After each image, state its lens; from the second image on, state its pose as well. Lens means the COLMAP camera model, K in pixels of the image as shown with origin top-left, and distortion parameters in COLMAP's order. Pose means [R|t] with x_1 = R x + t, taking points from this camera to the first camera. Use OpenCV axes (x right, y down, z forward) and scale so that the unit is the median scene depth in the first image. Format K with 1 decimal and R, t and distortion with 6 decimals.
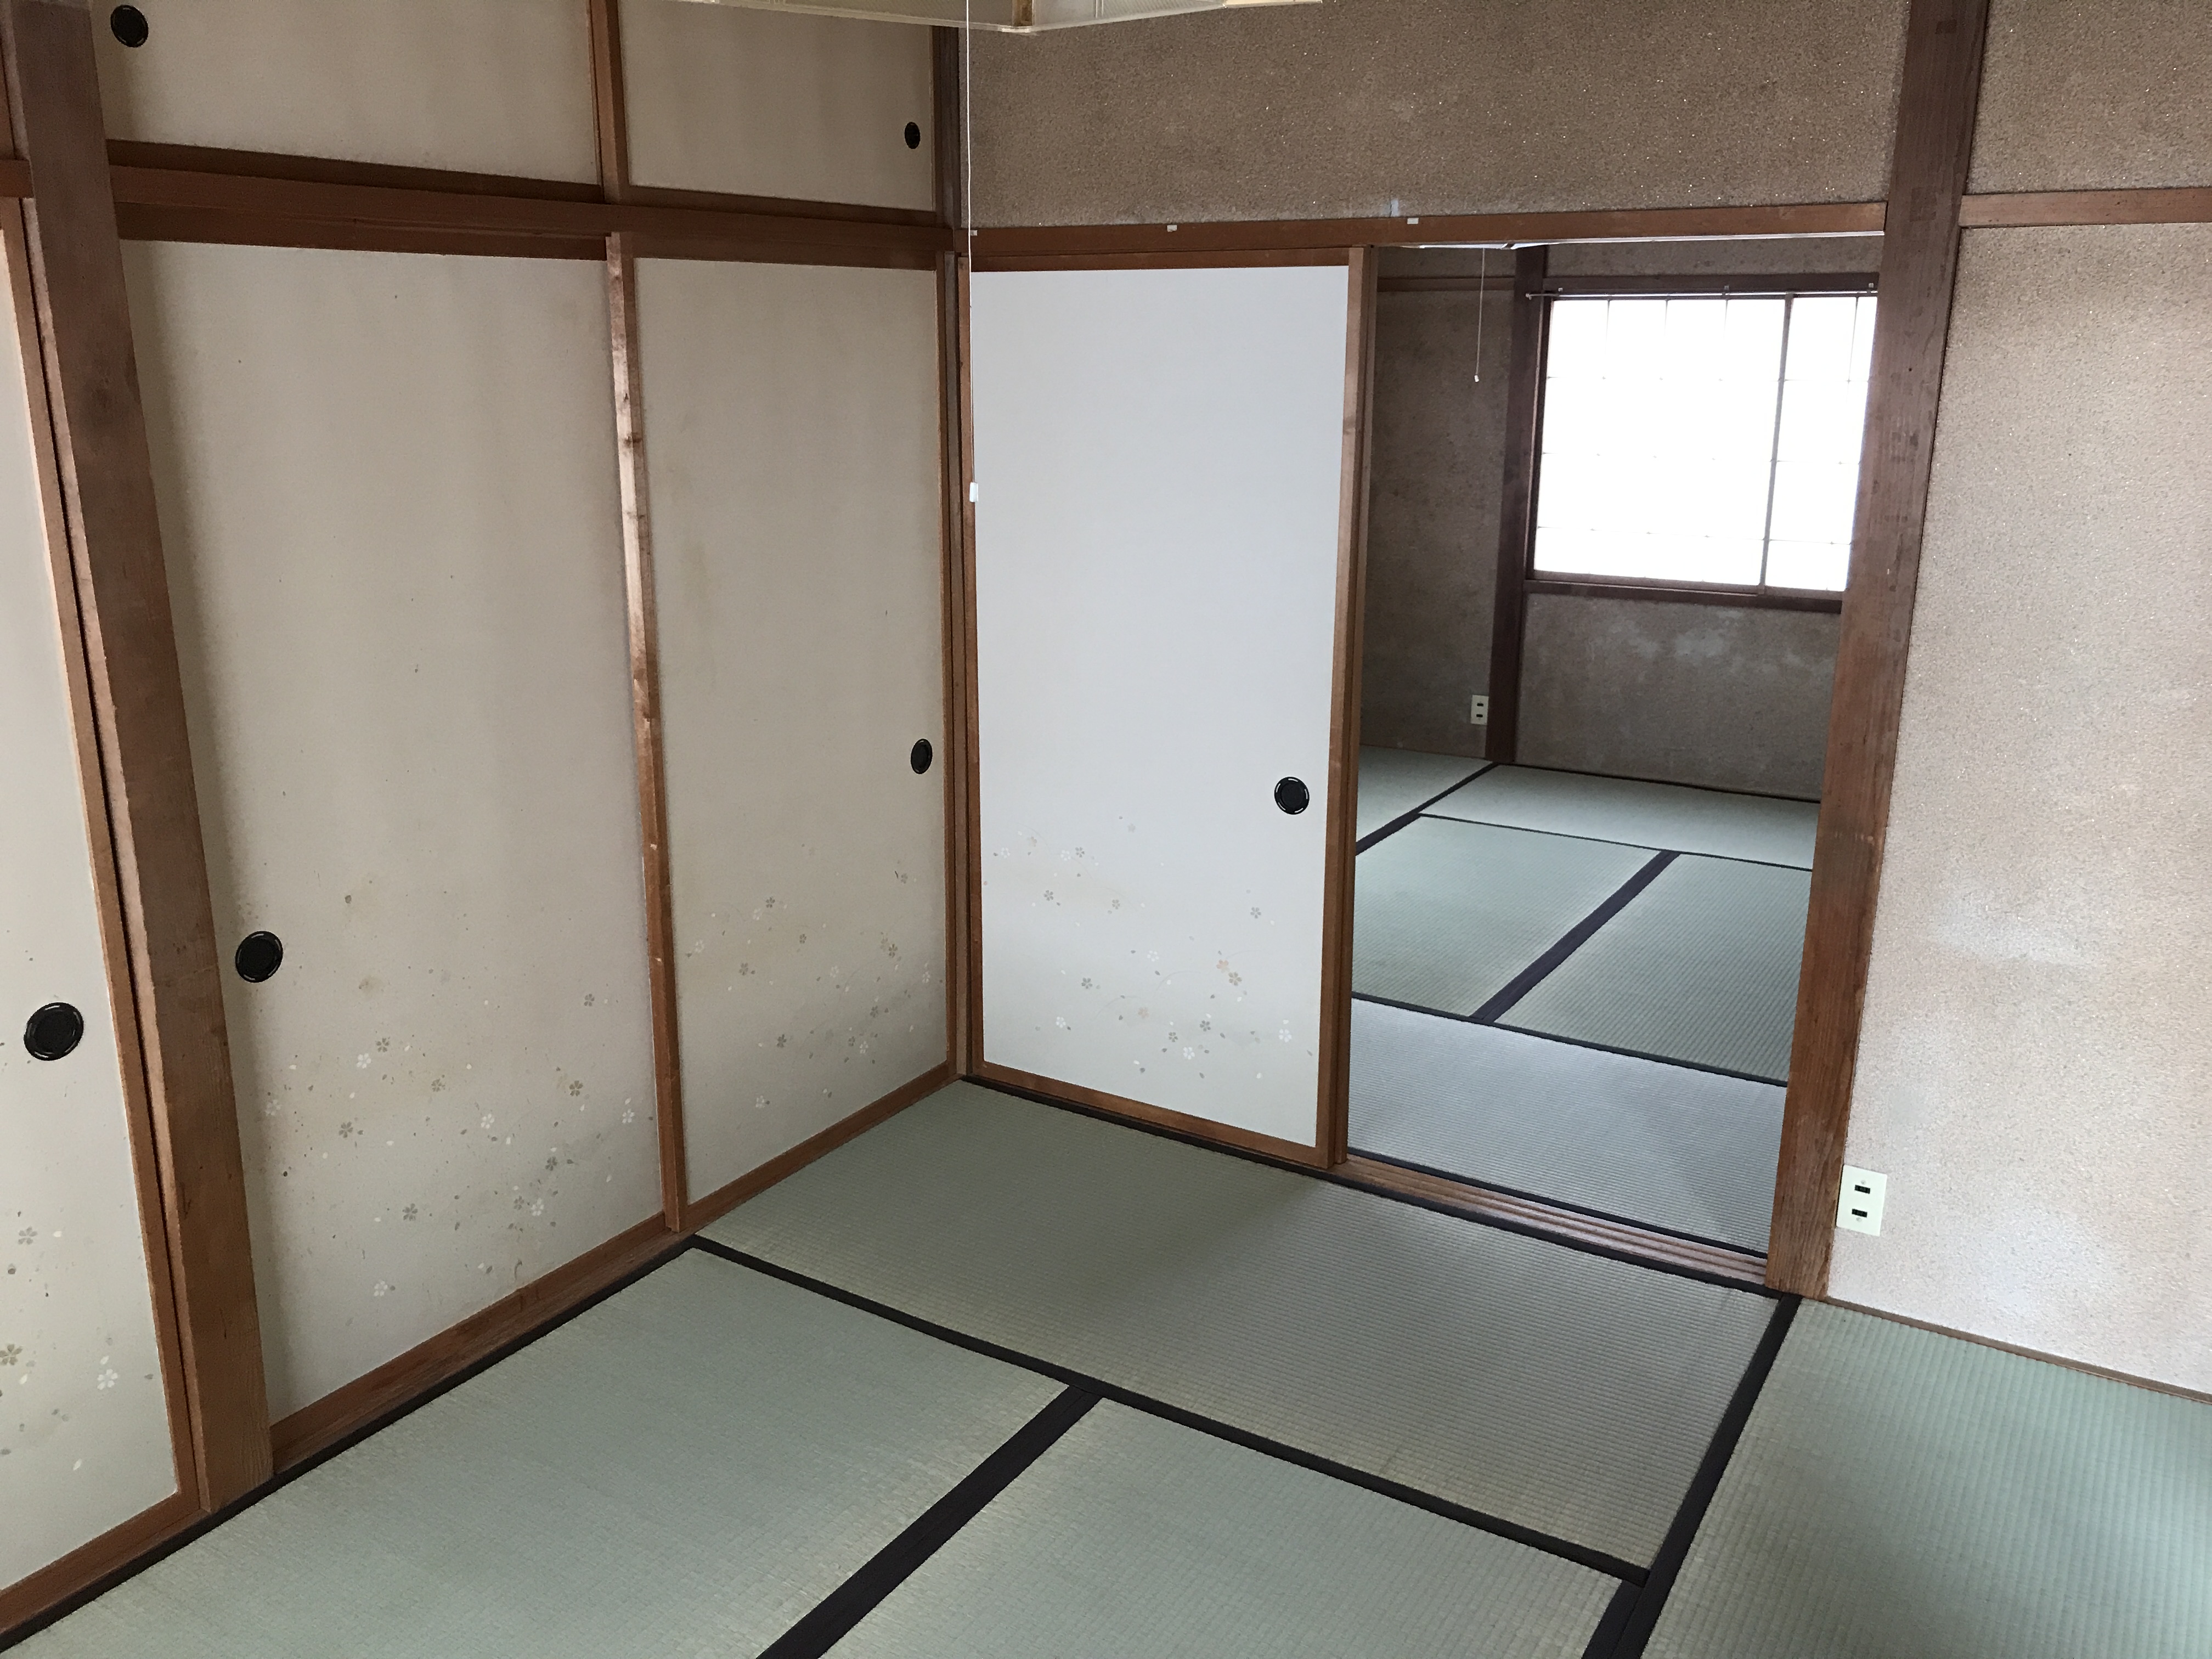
lens RADIAL K [[1838.3, 0, 1106.7], [0, 1838.3, 800.4], [0, 0, 1]] dist [0.033356, -0.005087]
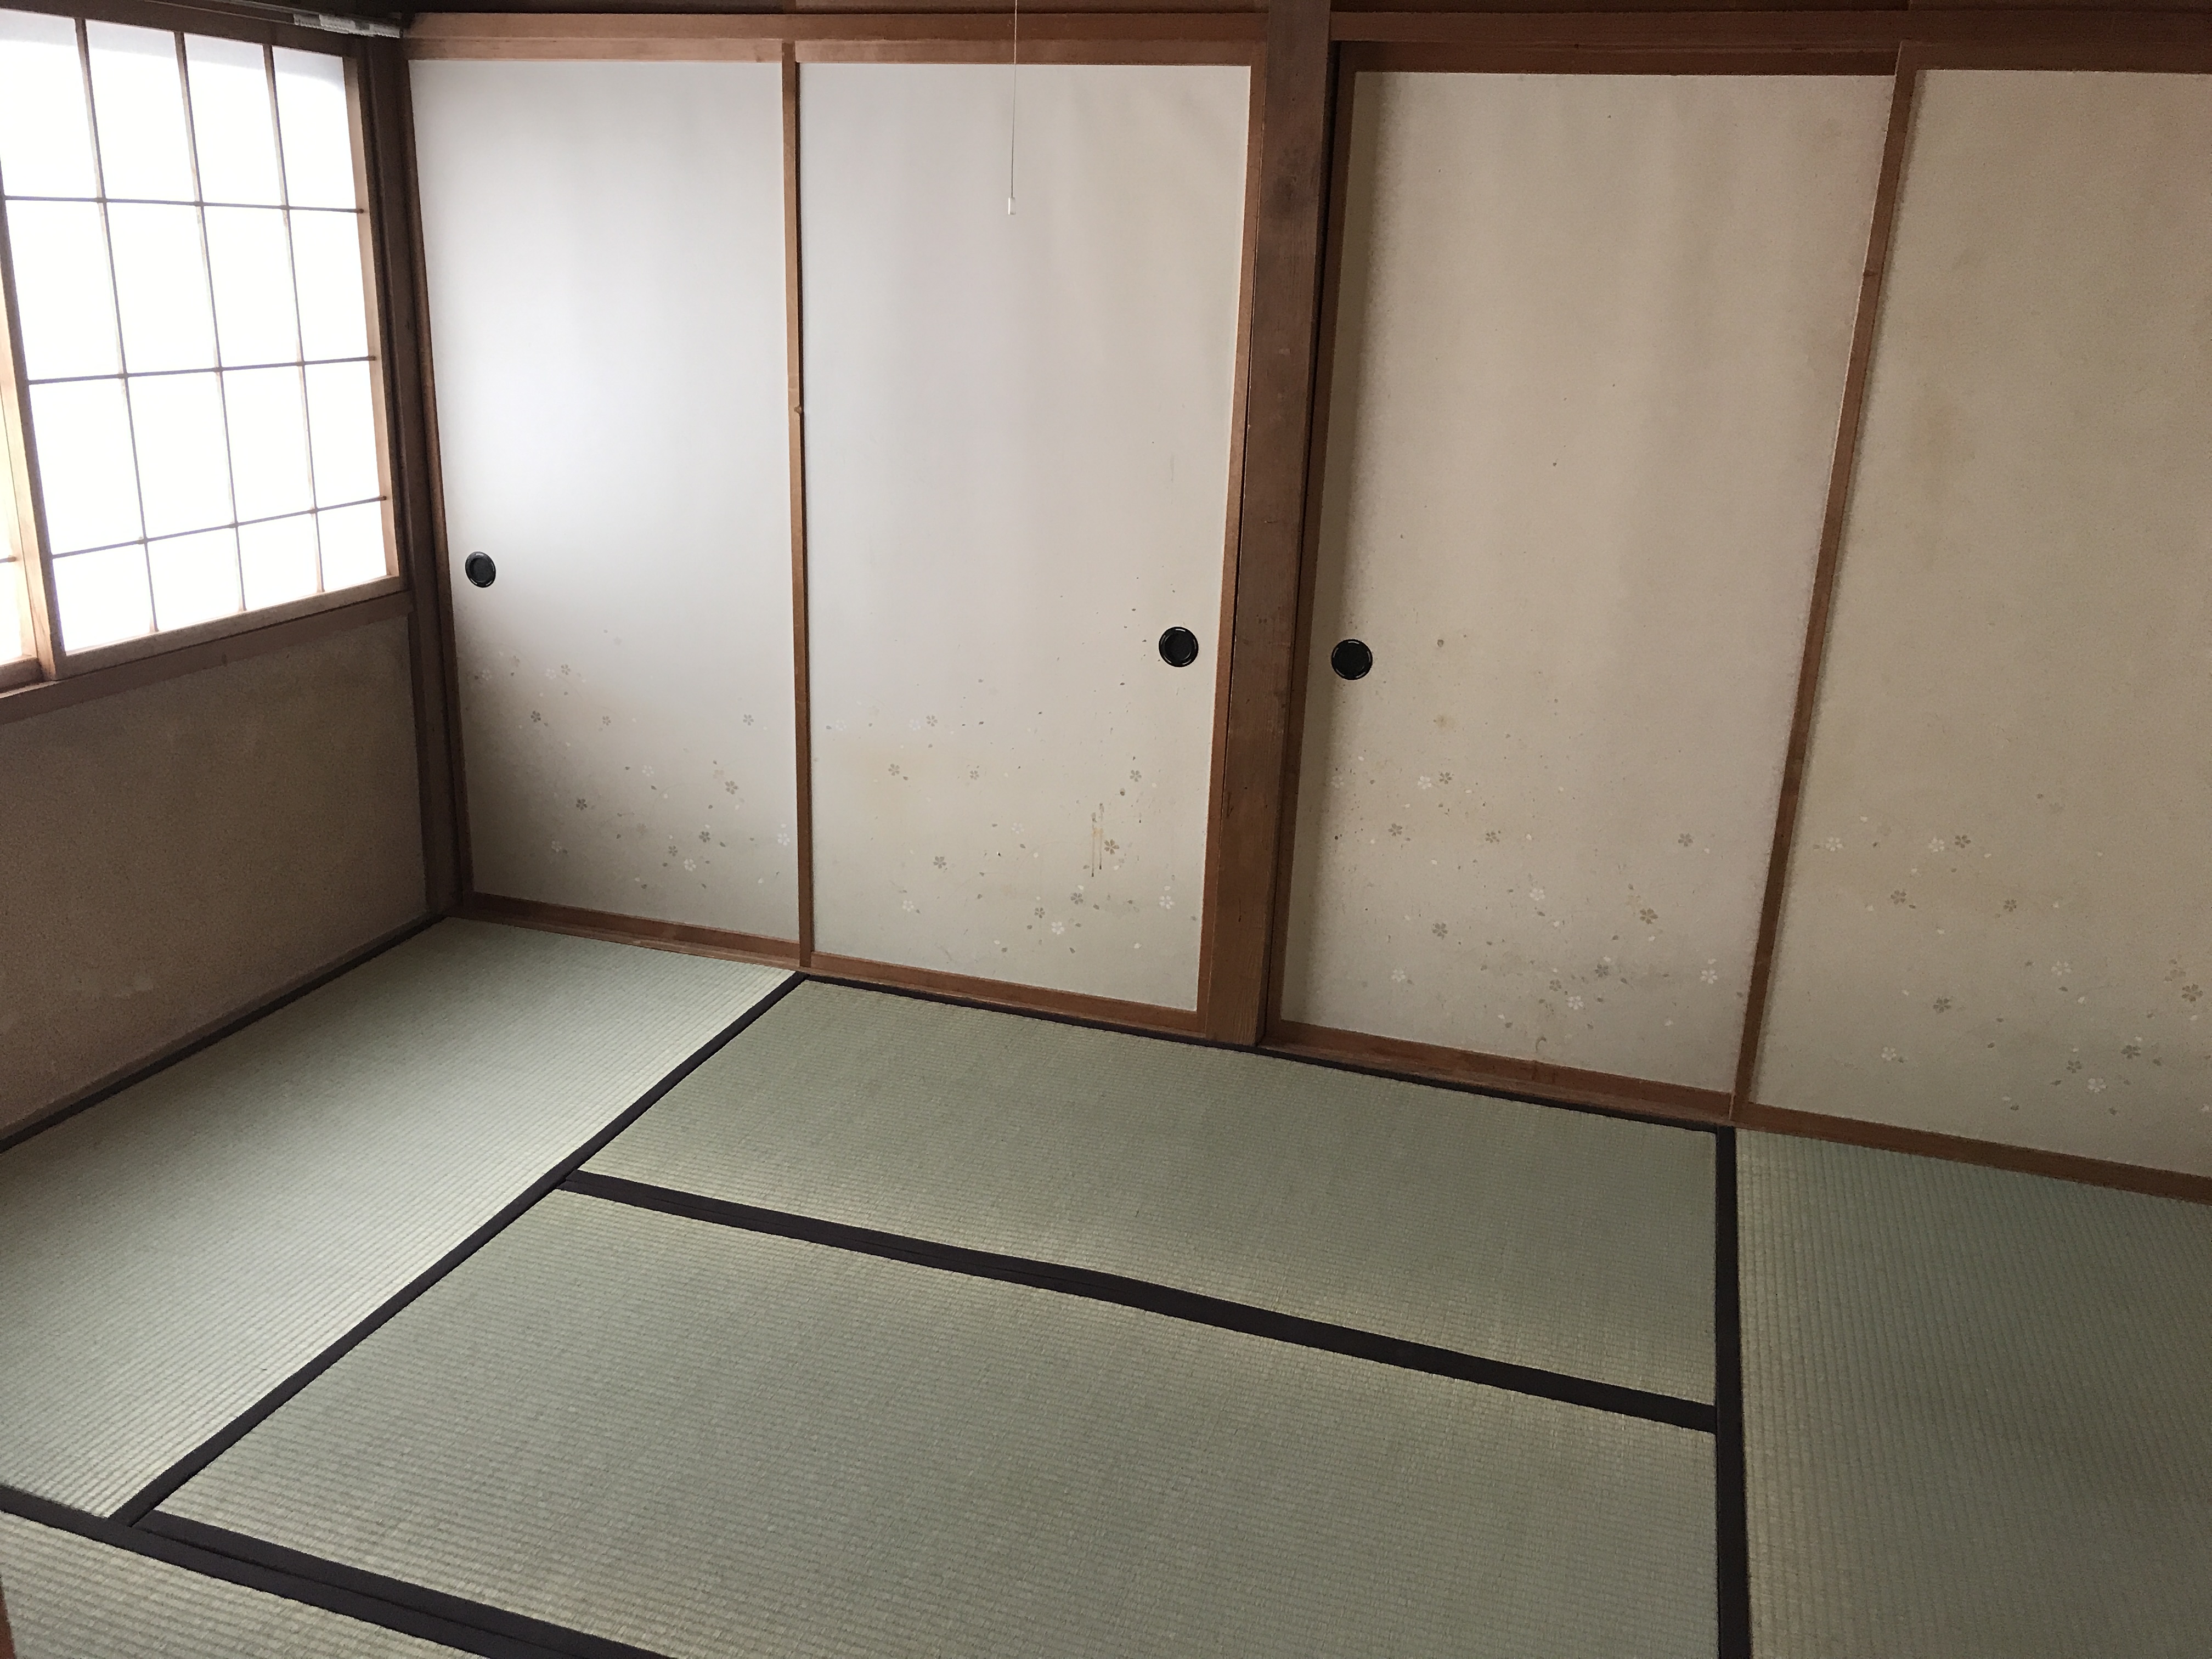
lens RADIAL K [[1820.8, 0, 1106.0], [0, 1820.8, 829.5], [0, 0, 1]] dist [0.003473, -0.005916]
pose [[0.234994, 0.305205, -0.922837, 0.608369], [-0.275577, 0.931386, 0.237859, -0.050059], [0.932113, 0.198417, 0.302977, 0.442459]]
